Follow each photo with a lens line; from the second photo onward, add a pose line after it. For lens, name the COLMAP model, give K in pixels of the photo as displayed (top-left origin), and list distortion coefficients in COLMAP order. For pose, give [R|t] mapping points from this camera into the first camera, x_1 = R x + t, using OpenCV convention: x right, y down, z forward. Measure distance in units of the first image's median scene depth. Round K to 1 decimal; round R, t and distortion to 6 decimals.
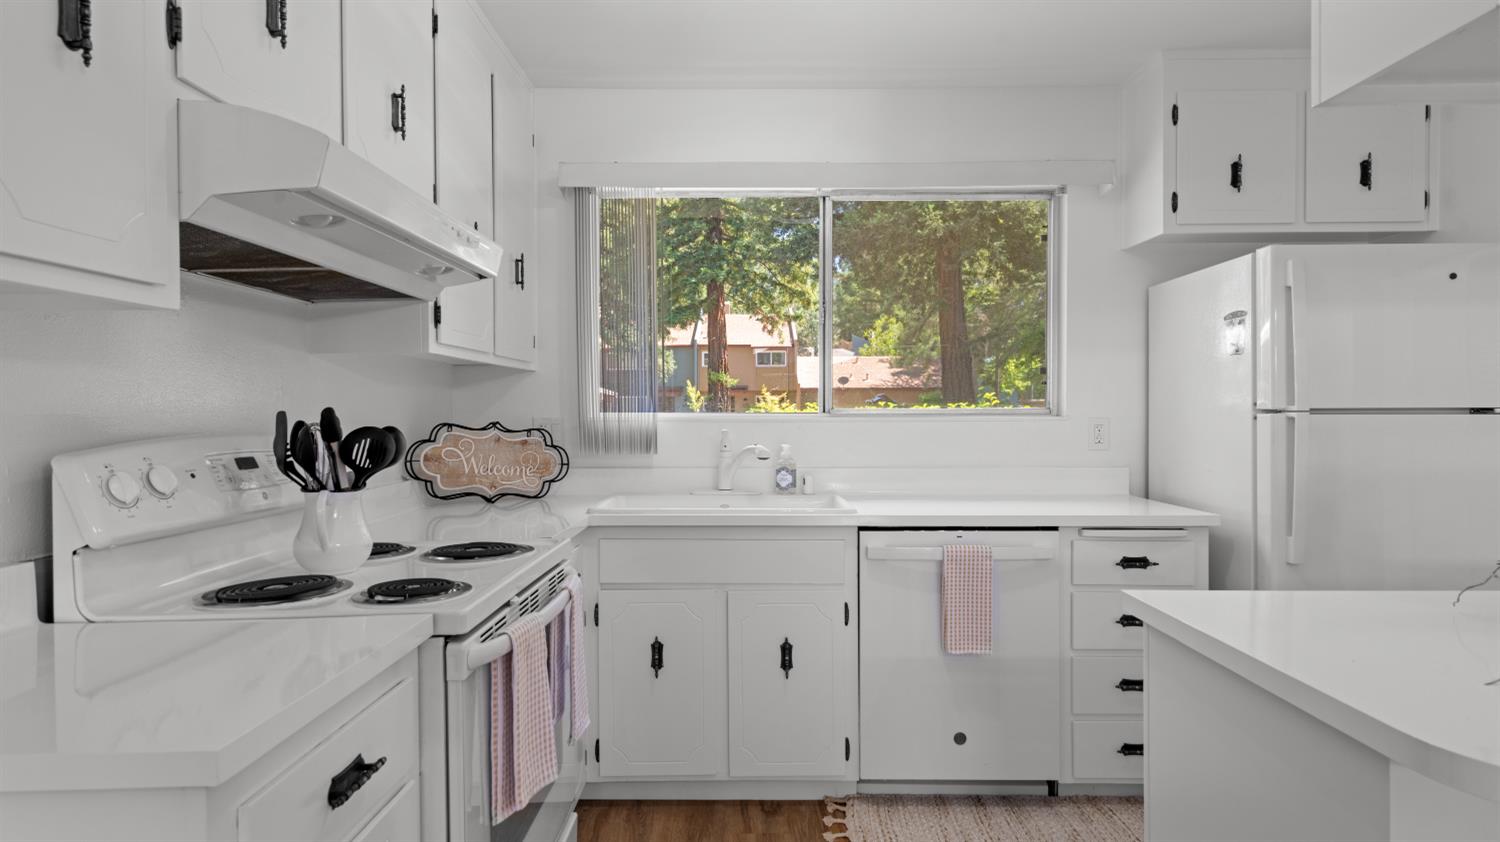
lens RADIAL K [[824.7, 0, 750.0], [0, 824.7, 421.0], [0, 0, 1]] dist [-0.000988, -0.000131]
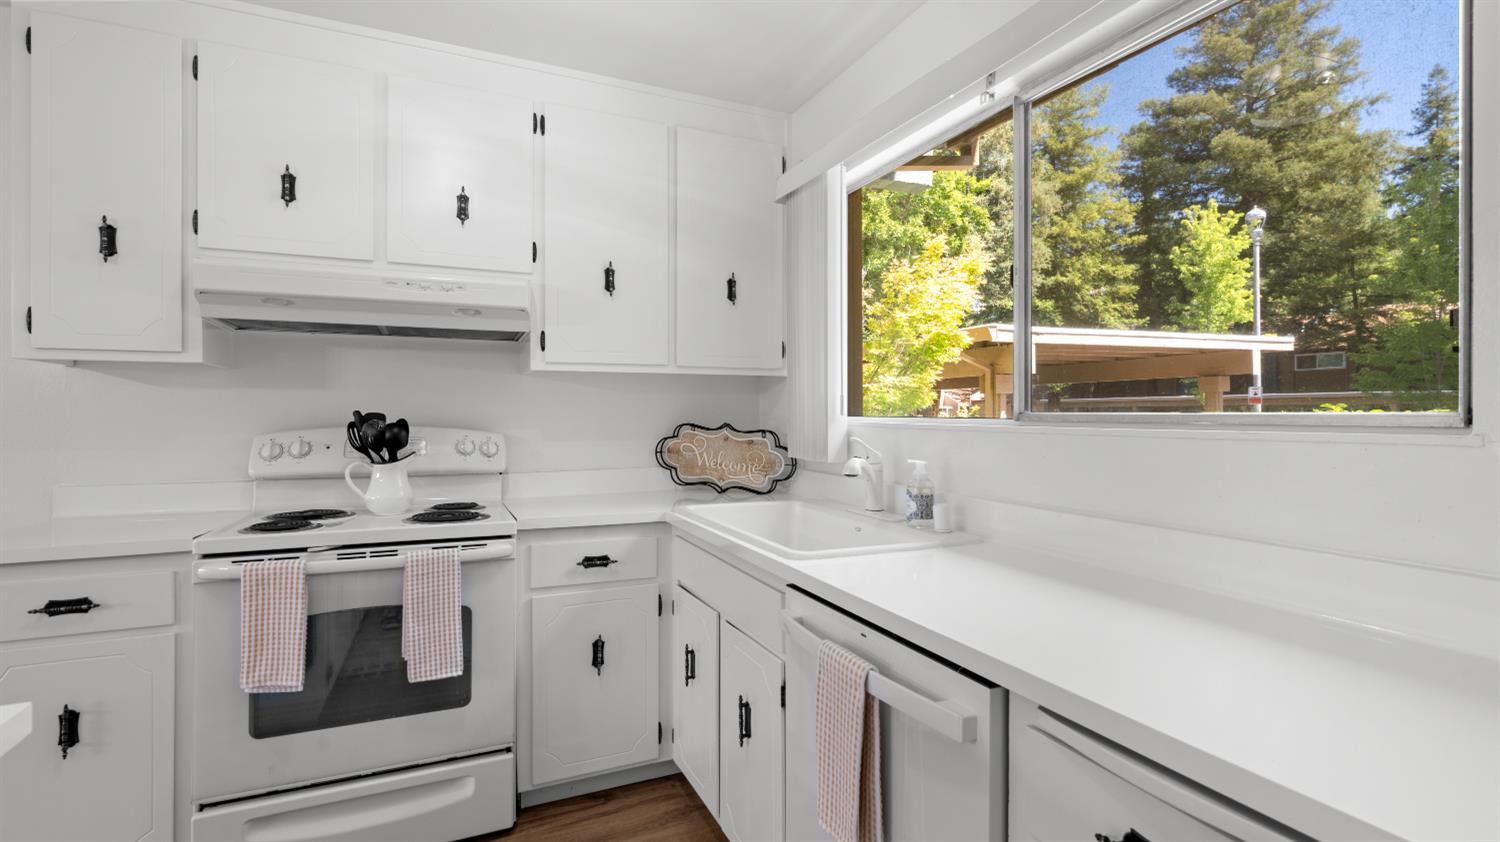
lens RADIAL K [[682.5, 0, 749.6], [0, 682.5, 412.1], [0, 0, 1]] dist [-0.003100, 0.000899]
pose [[0.417046, 0.001974, -0.908883, 0.557296], [-0.016682, 0.999846, -0.005483, -0.009547], [0.908732, 0.017449, 0.417014, 0.612663]]
